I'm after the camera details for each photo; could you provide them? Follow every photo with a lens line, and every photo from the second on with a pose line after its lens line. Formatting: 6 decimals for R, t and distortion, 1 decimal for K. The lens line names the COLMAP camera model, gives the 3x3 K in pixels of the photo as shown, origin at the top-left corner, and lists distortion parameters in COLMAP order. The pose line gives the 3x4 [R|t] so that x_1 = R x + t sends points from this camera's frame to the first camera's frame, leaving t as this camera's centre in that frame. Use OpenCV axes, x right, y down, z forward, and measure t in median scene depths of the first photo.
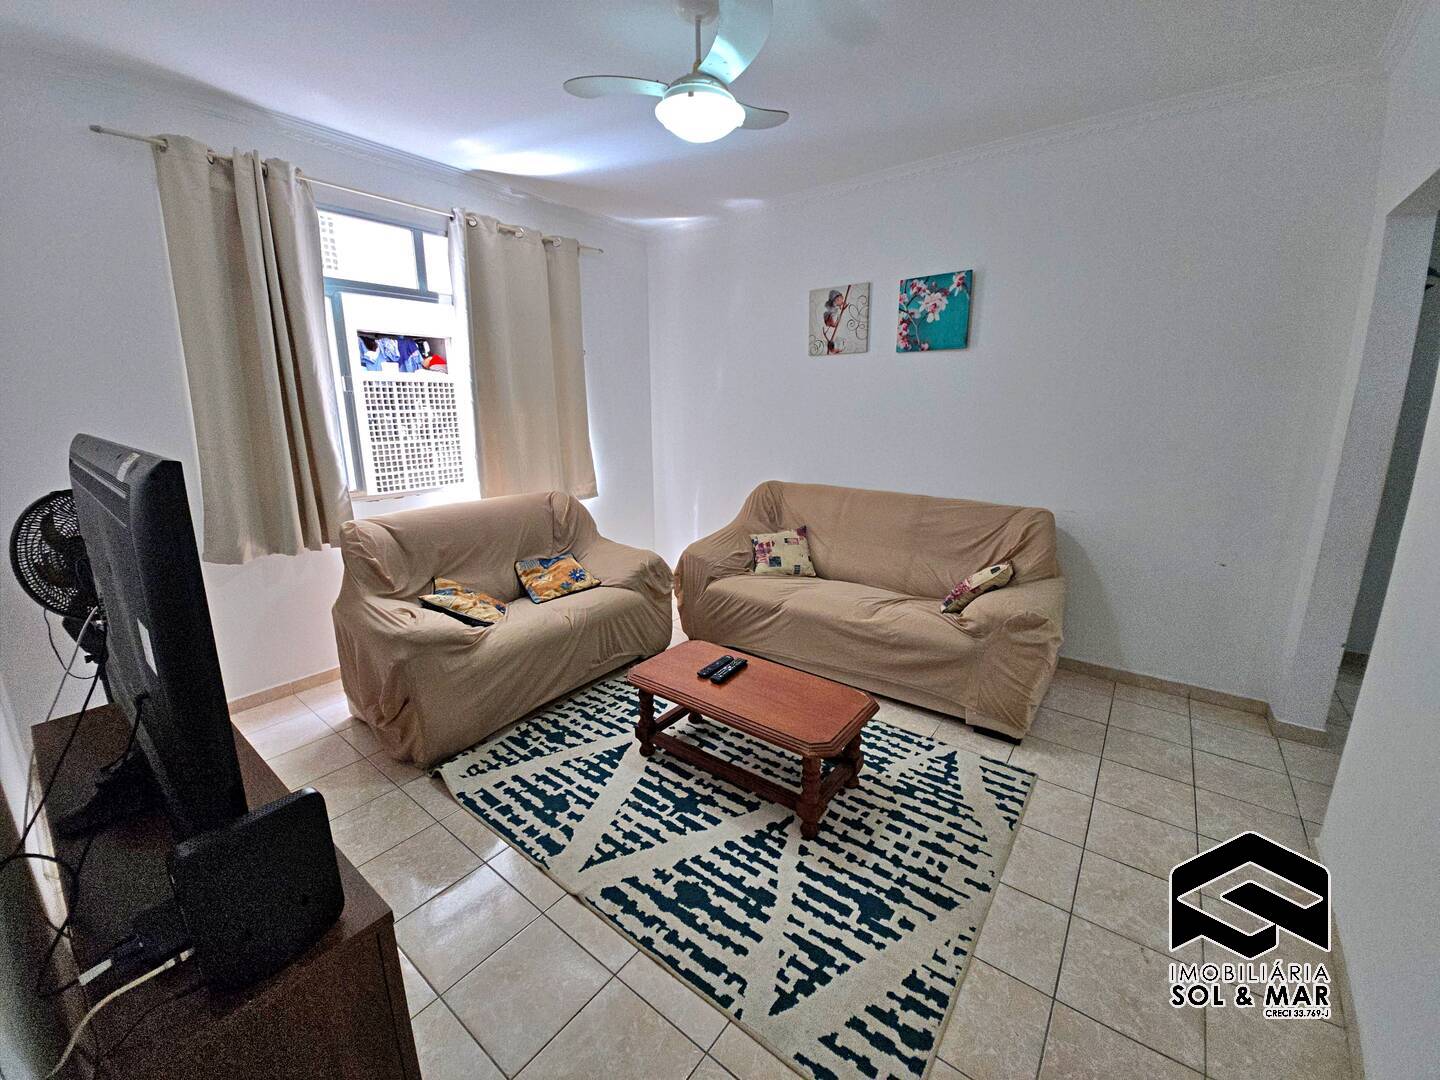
lens RADIAL K [[578.2, 0, 719.7], [0, 578.2, 537.9], [0, 0, 1]] dist [-0.008832, -0.000648]
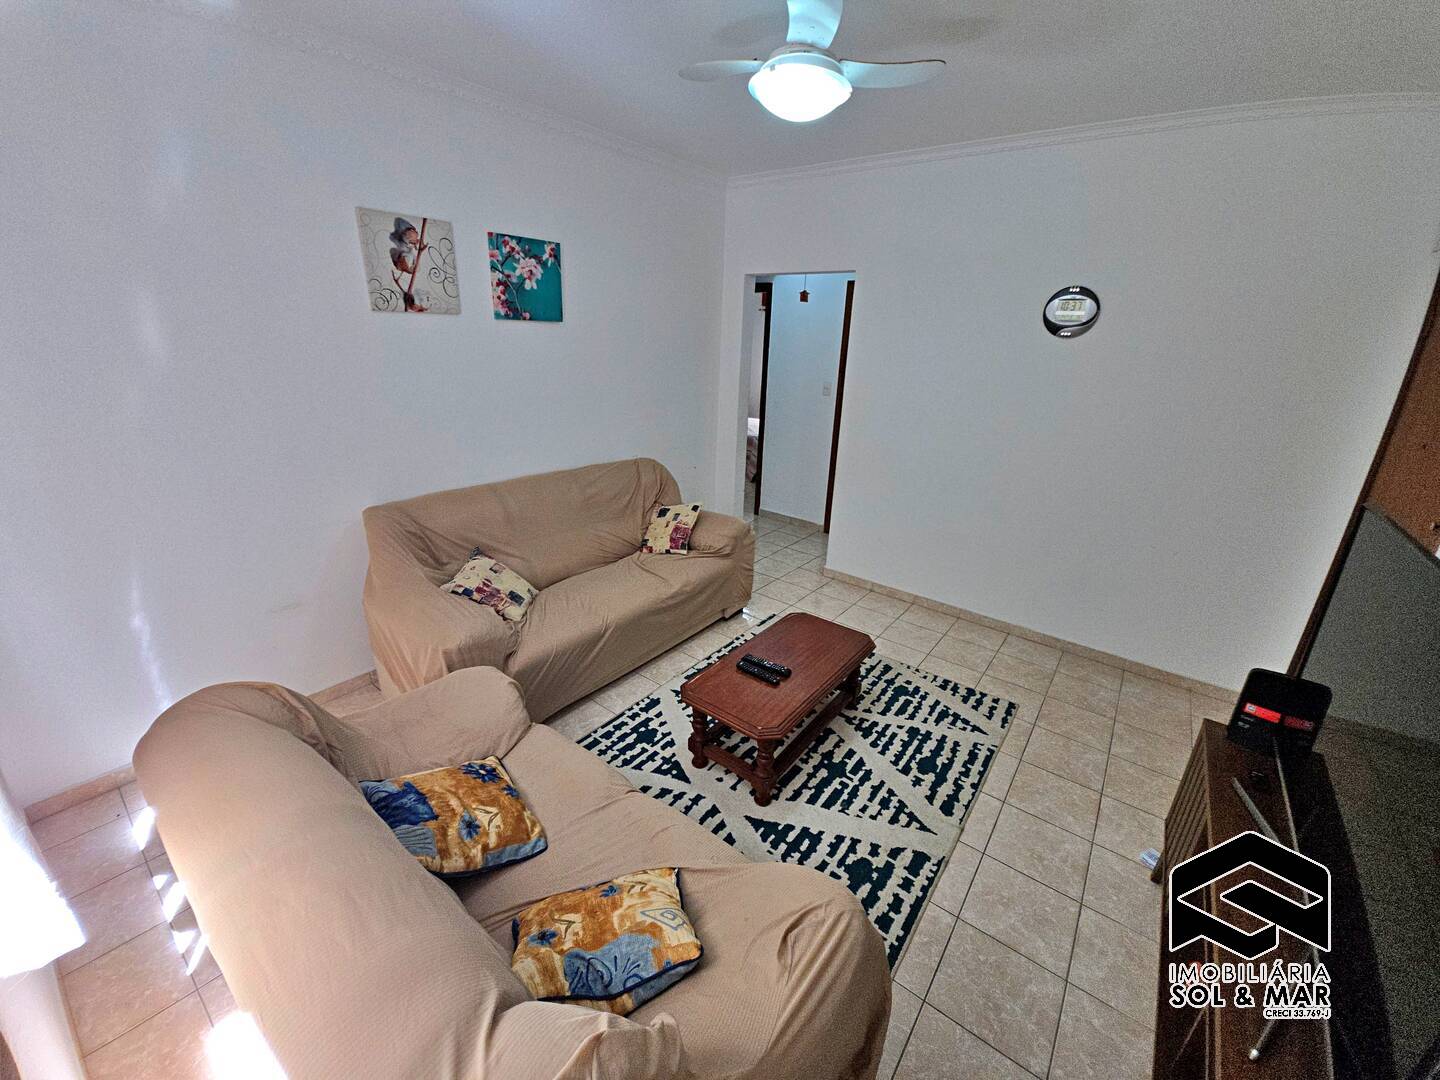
lens RADIAL K [[578.2, 0, 722.6], [0, 578.2, 537.4], [0, 0, 1]] dist [-0.008832, -0.000648]
pose [[-0.016501, -0.330301, 0.943731, -1.029998], [0.188083, 0.925985, 0.327379, -0.395070], [-0.982014, 0.182902, 0.046845, 1.143876]]
